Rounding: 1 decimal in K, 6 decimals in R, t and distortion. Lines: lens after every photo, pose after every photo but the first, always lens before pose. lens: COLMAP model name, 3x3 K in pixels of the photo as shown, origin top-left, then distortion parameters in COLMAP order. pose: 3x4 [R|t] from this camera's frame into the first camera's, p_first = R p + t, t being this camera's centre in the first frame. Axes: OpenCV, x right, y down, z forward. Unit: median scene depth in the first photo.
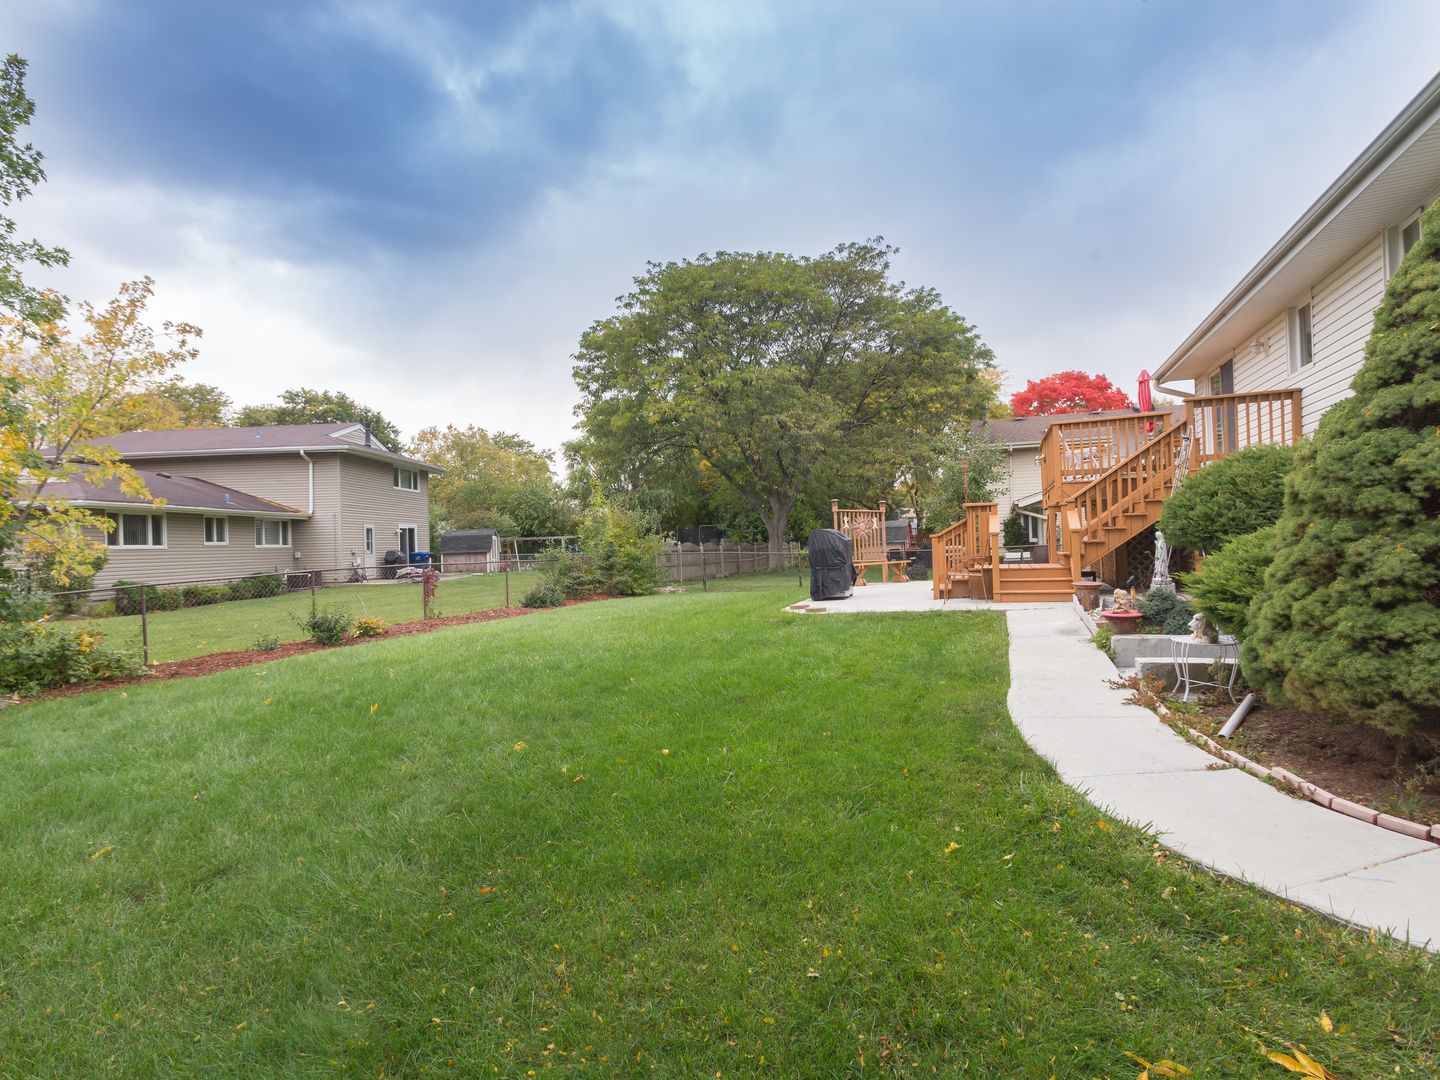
lens RADIAL K [[769.6, 0, 717.0], [0, 769.6, 543.7], [0, 0, 1]] dist [-0.039271, 0.028135]
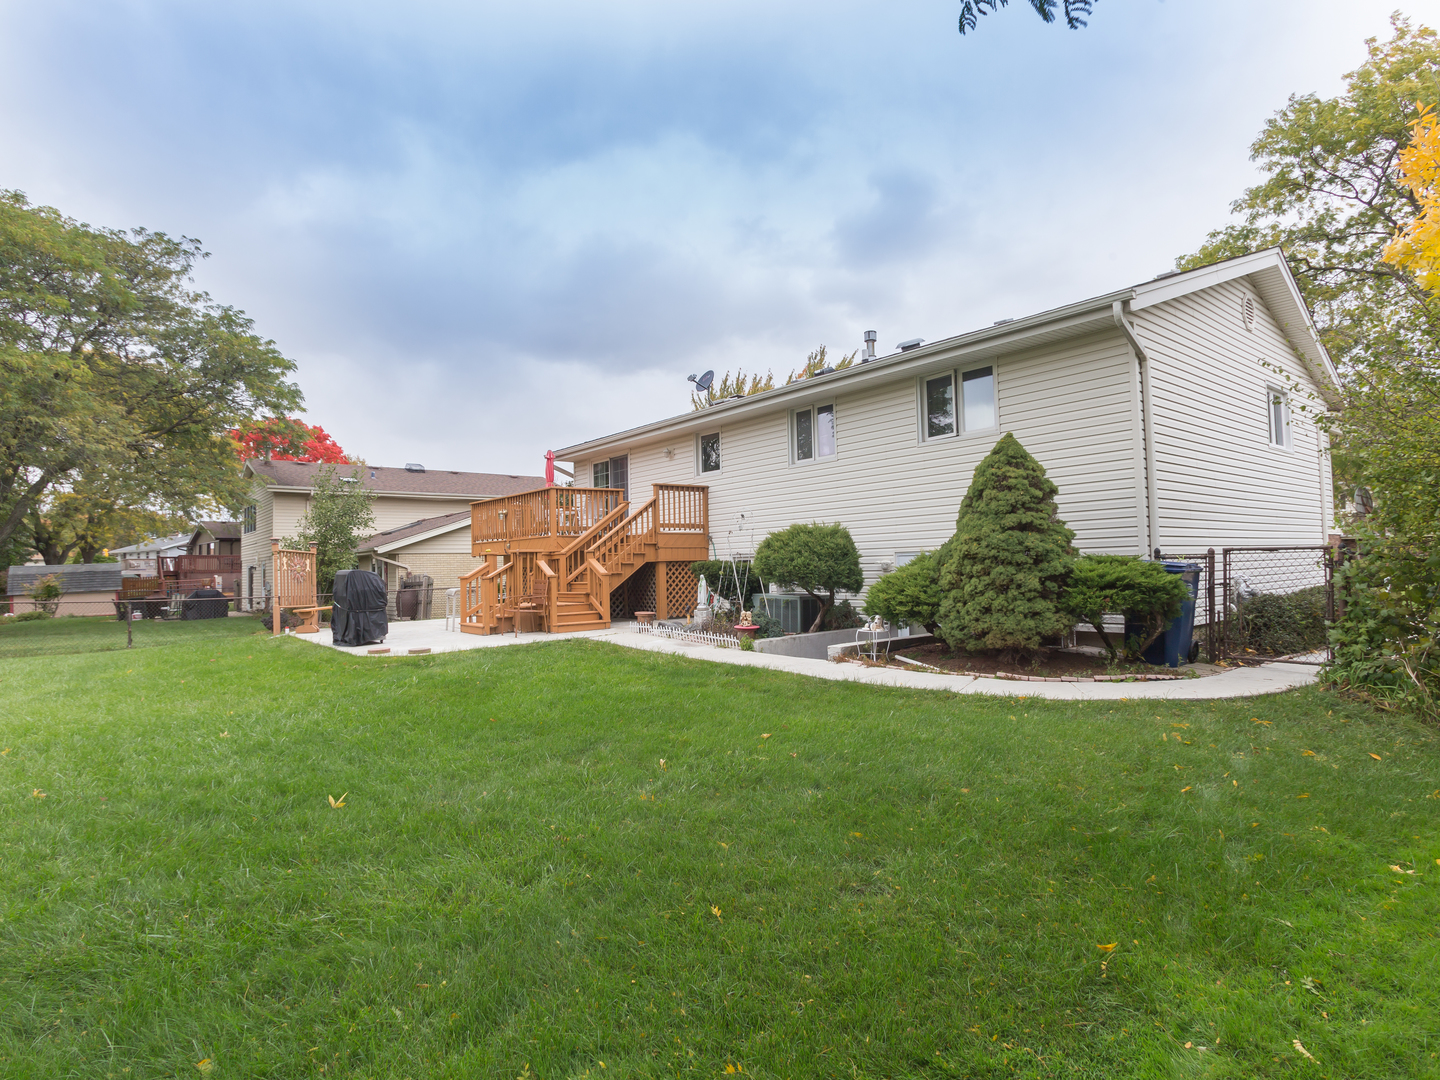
lens RADIAL K [[770.2, 0, 712.3], [0, 770.2, 535.3], [0, 0, 1]] dist [-0.004053, 0.000256]
pose [[0.511481, 0.058306, 0.857314, -0.507078], [0.007372, 0.997361, -0.072228, 0.011620], [-0.859263, 0.043264, 0.509701, 0.152870]]
